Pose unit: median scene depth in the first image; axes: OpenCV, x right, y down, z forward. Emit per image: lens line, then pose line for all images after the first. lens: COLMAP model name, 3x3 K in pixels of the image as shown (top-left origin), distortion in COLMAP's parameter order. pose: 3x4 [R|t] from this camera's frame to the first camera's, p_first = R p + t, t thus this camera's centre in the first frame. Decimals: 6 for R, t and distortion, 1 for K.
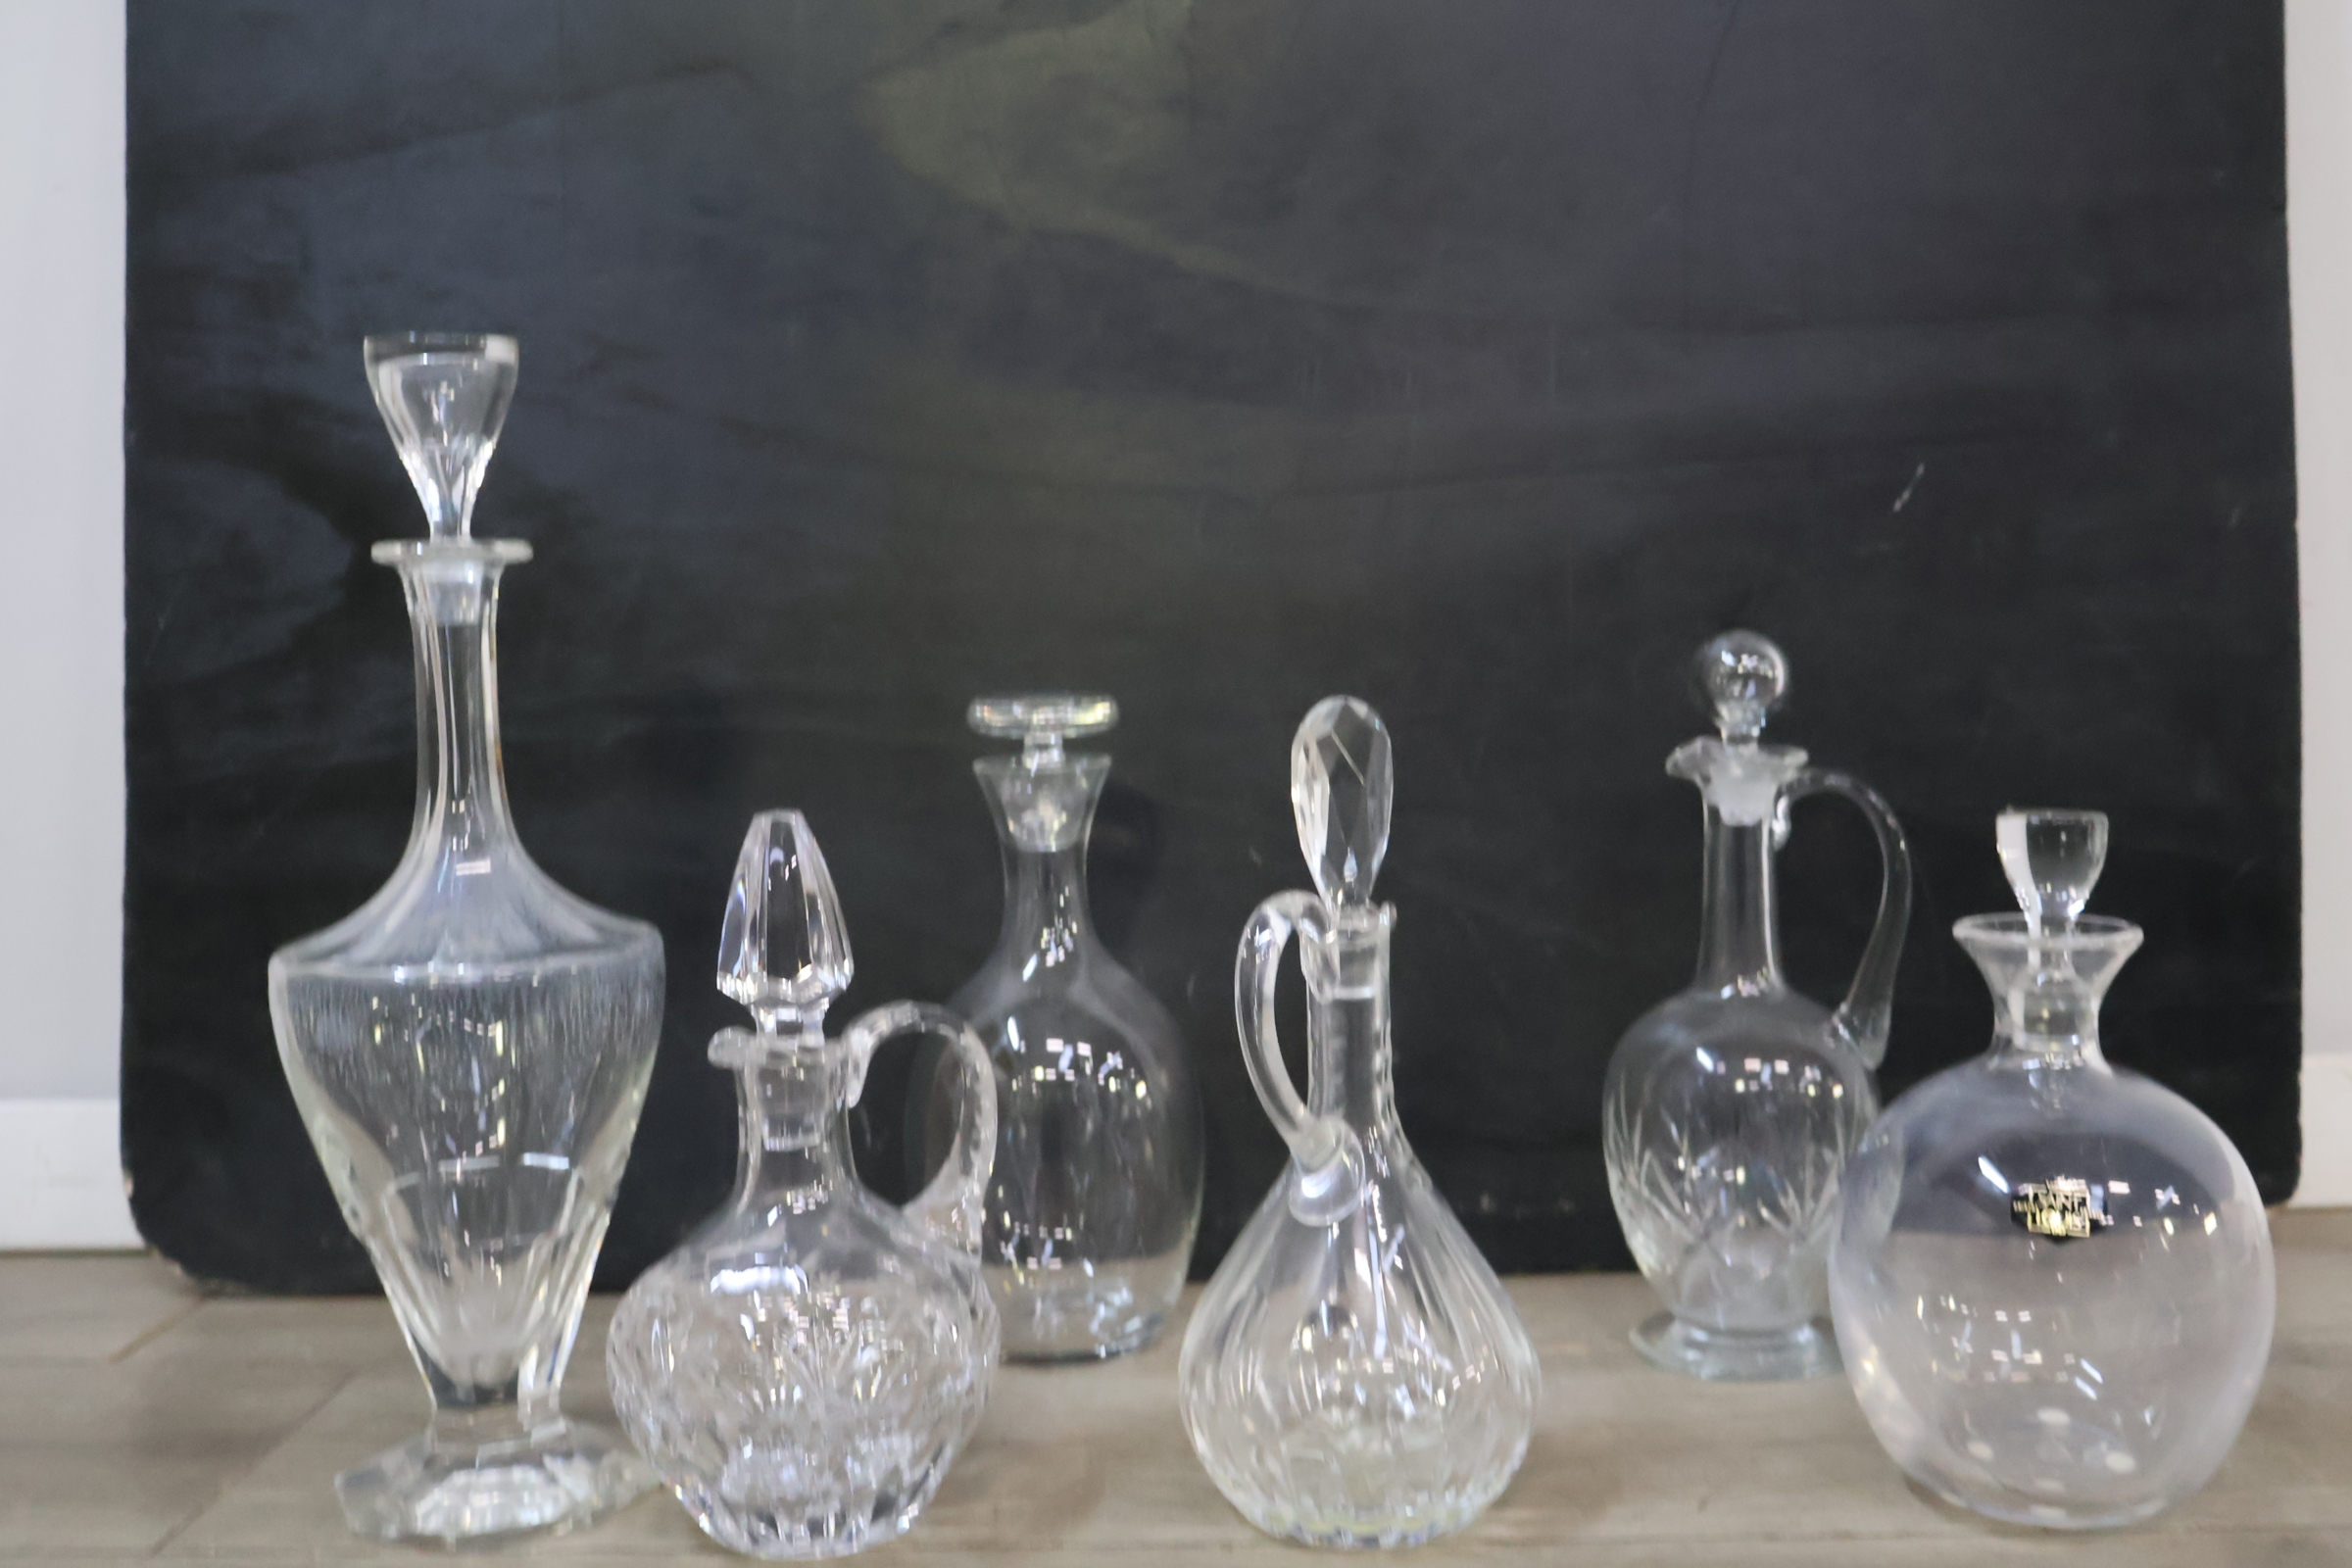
lens RADIAL K [[2618.2, 0, 1165.6], [0, 2618.2, 748.5], [0, 0, 1]] dist [0.001754, 0.000000]
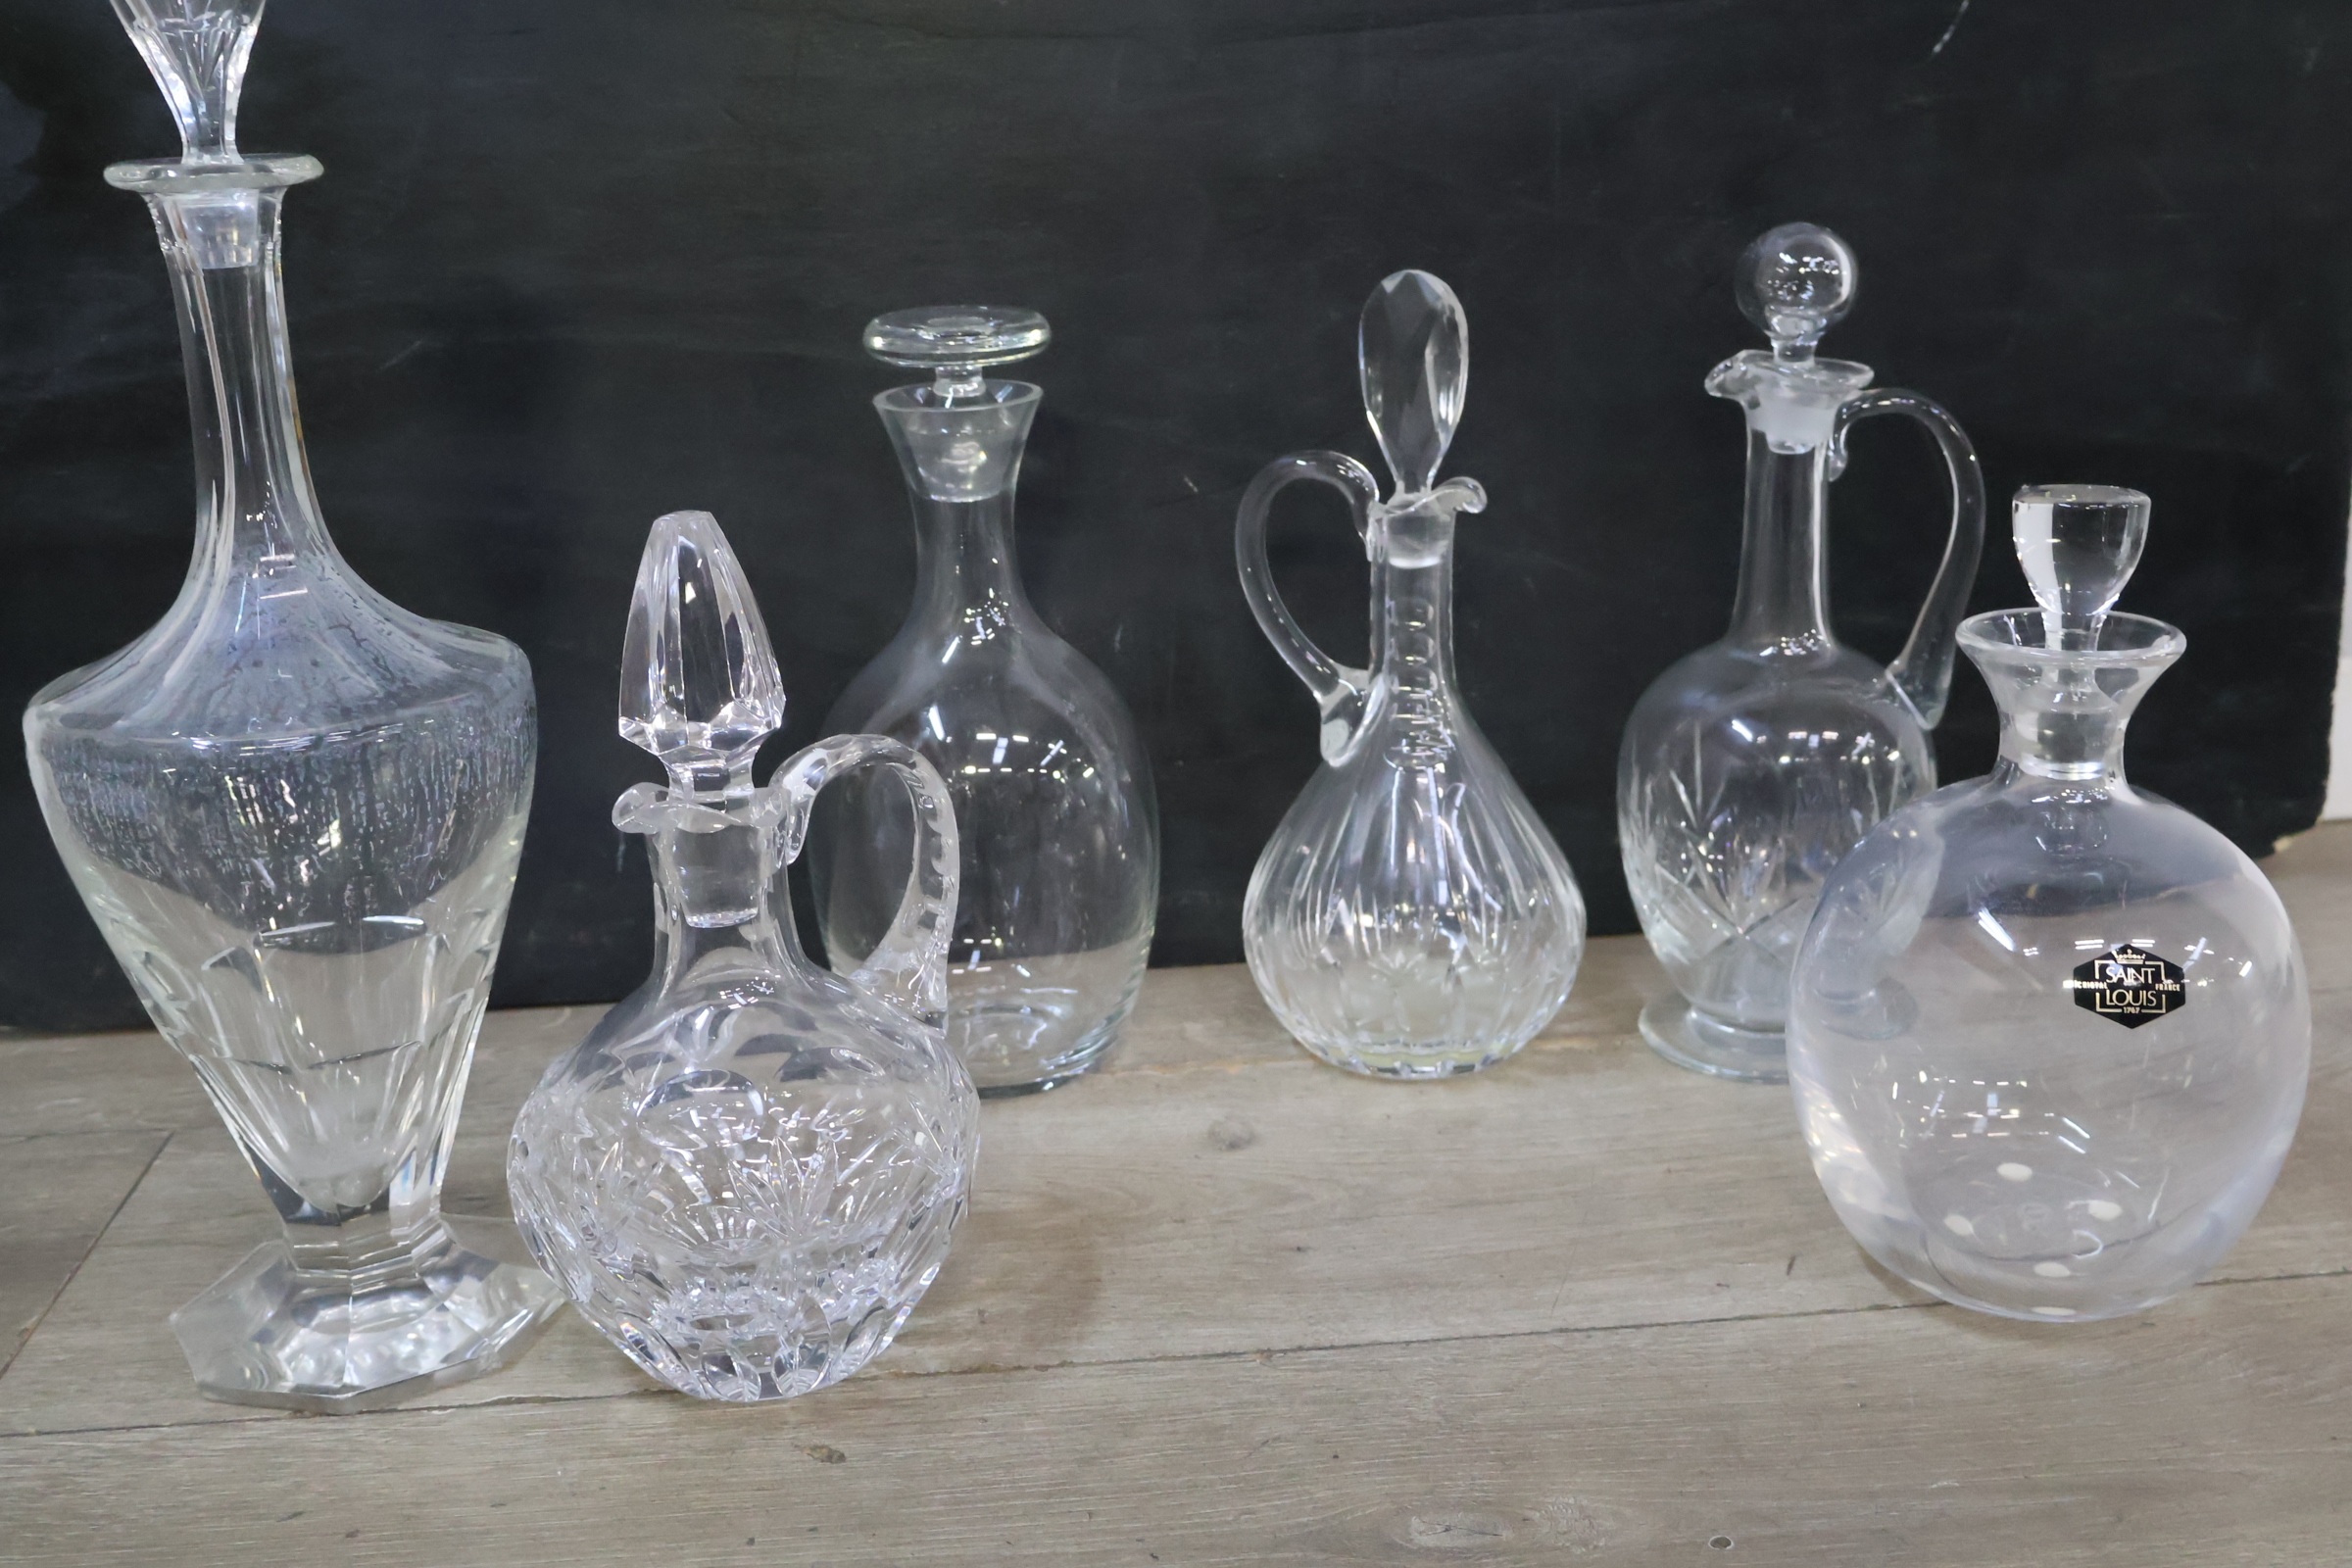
lens RADIAL K [[2618.2, 0, 1178.5], [0, 2618.2, 775.4], [0, 0, 1]] dist [0.001754, 0.000000]
pose [[0.992615, -0.041692, 0.113921, -0.083405], [0.016563, 0.976870, 0.213190, -0.056546], [-0.120175, -0.209729, 0.970346, 0.184952]]
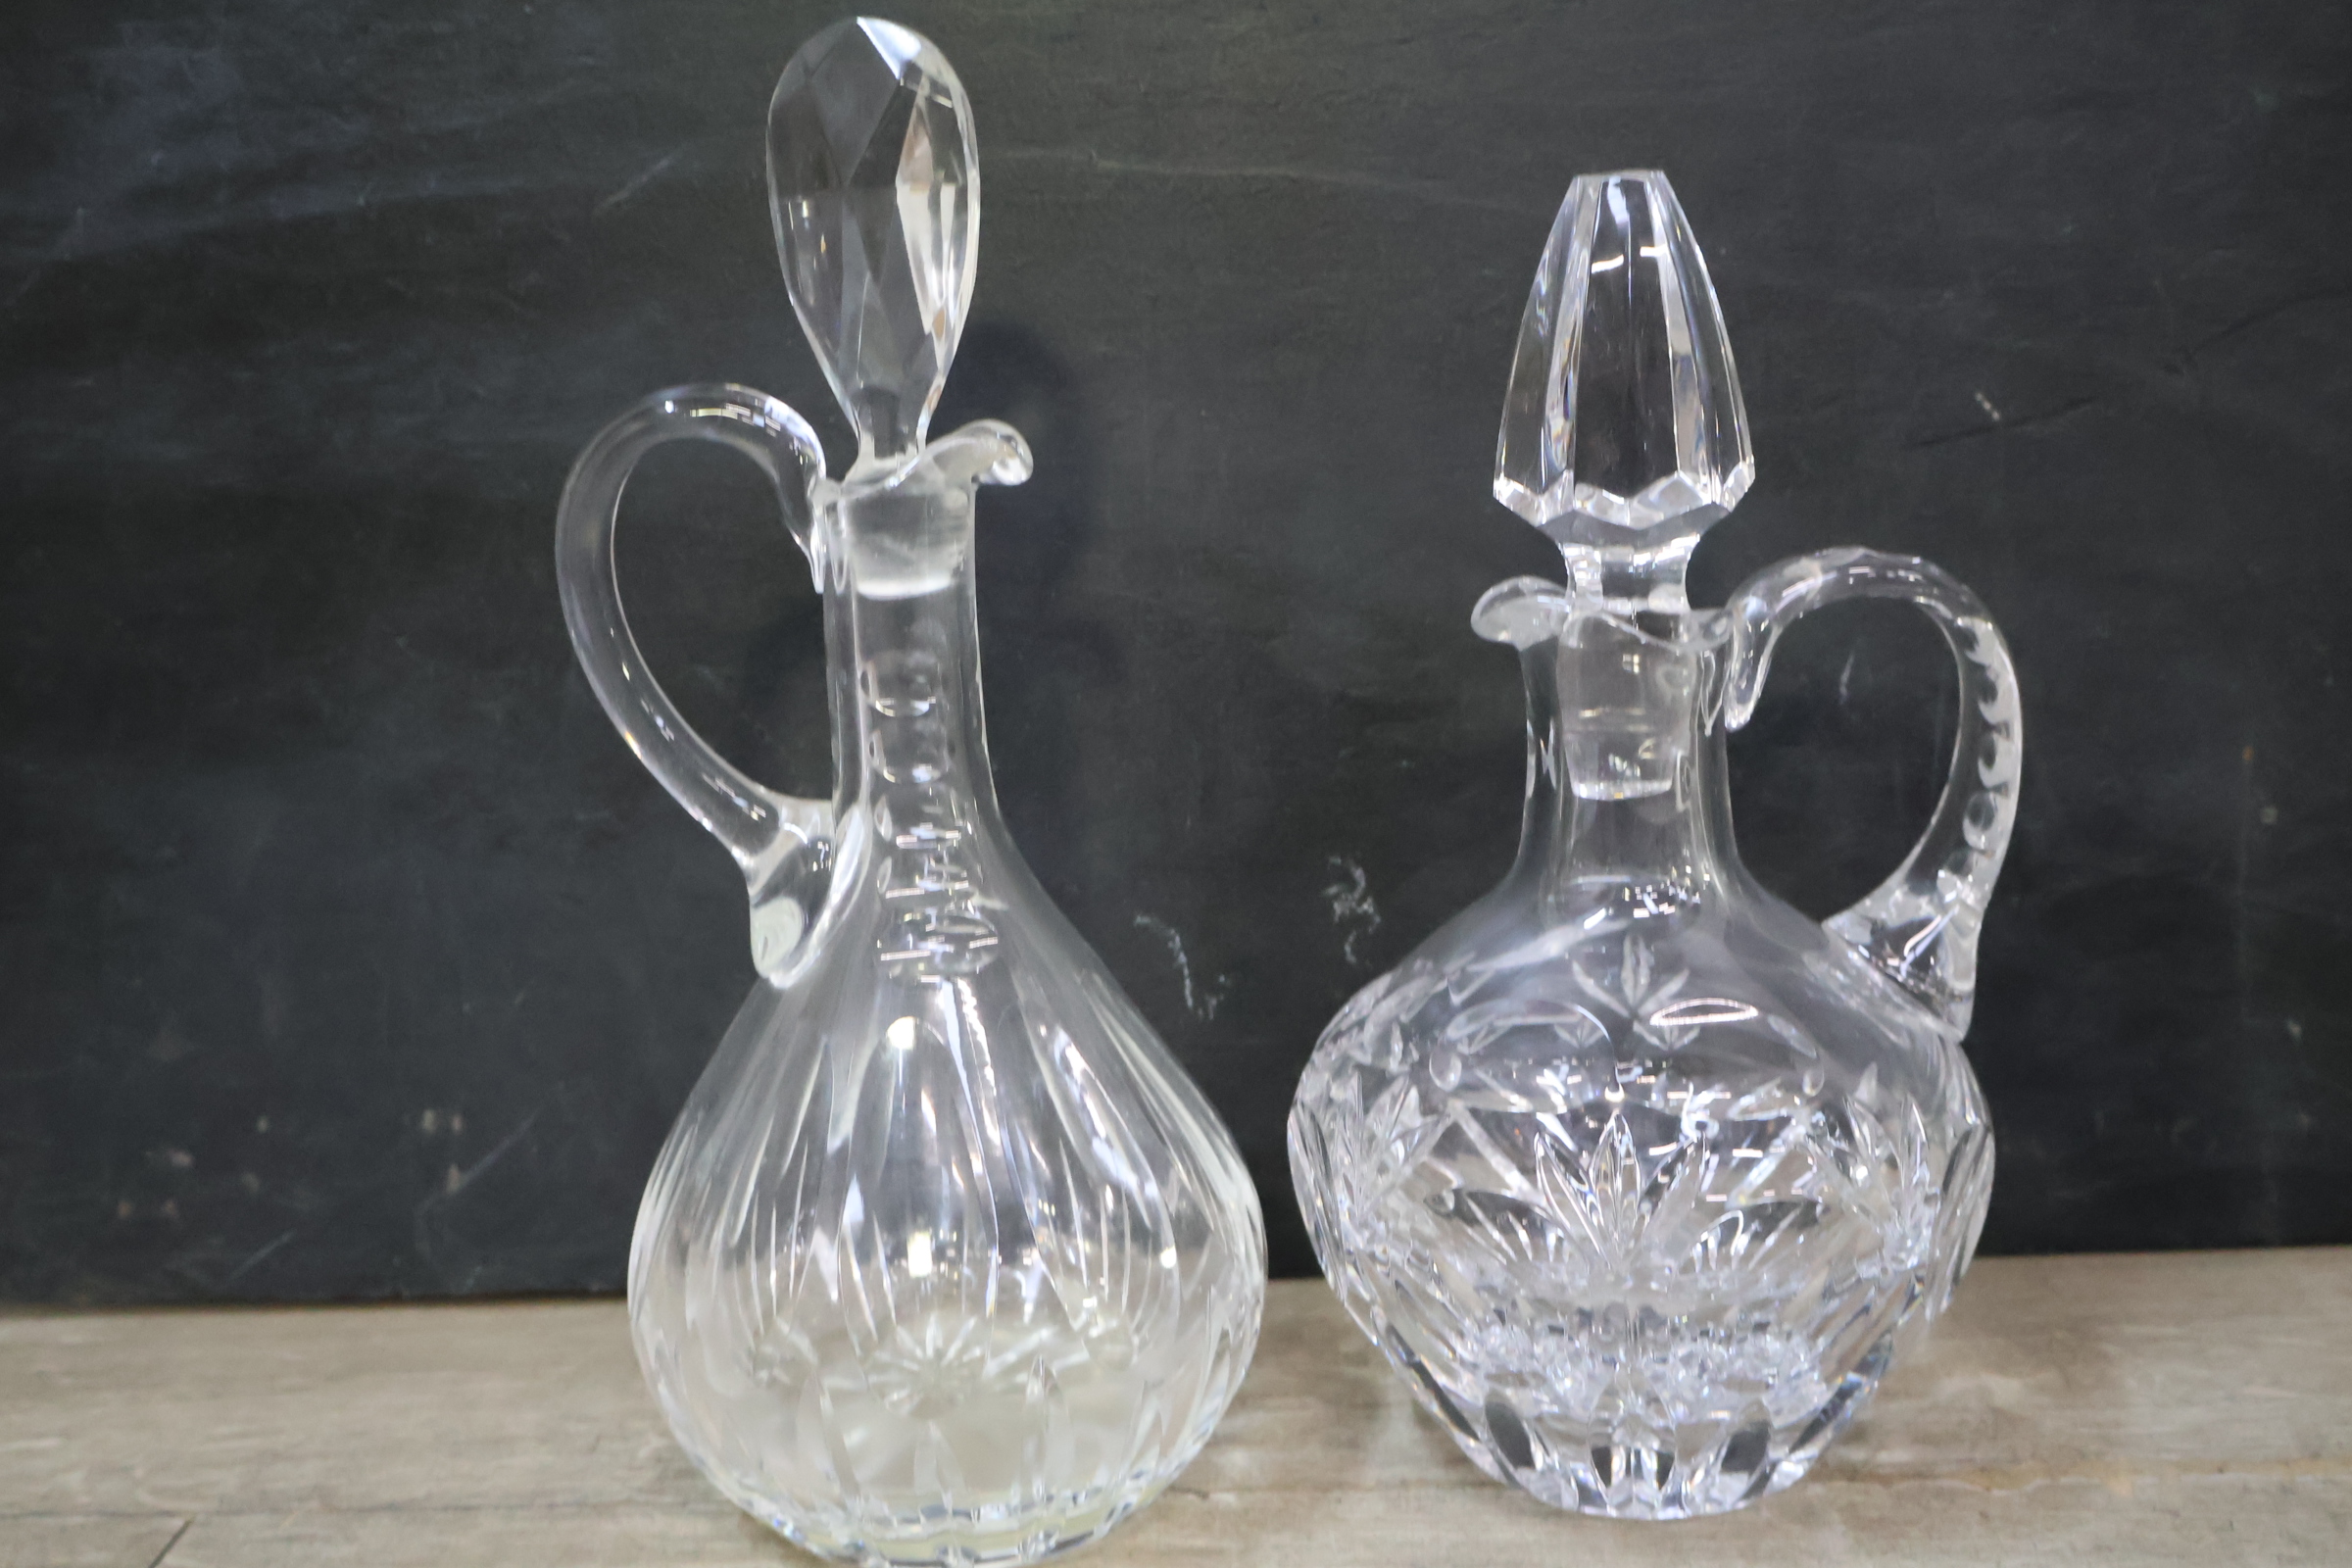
lens RADIAL K [[2618.2, 0, 1176.8], [0, 2618.2, 779.2], [0, 0, 1]] dist [0.001754, 0.000000]
pose [[0.944146, -0.104806, 0.312418, -0.000505], [0.056254, 0.985419, 0.160575, 0.027611], [-0.324692, -0.134031, 0.936275, 0.609196]]
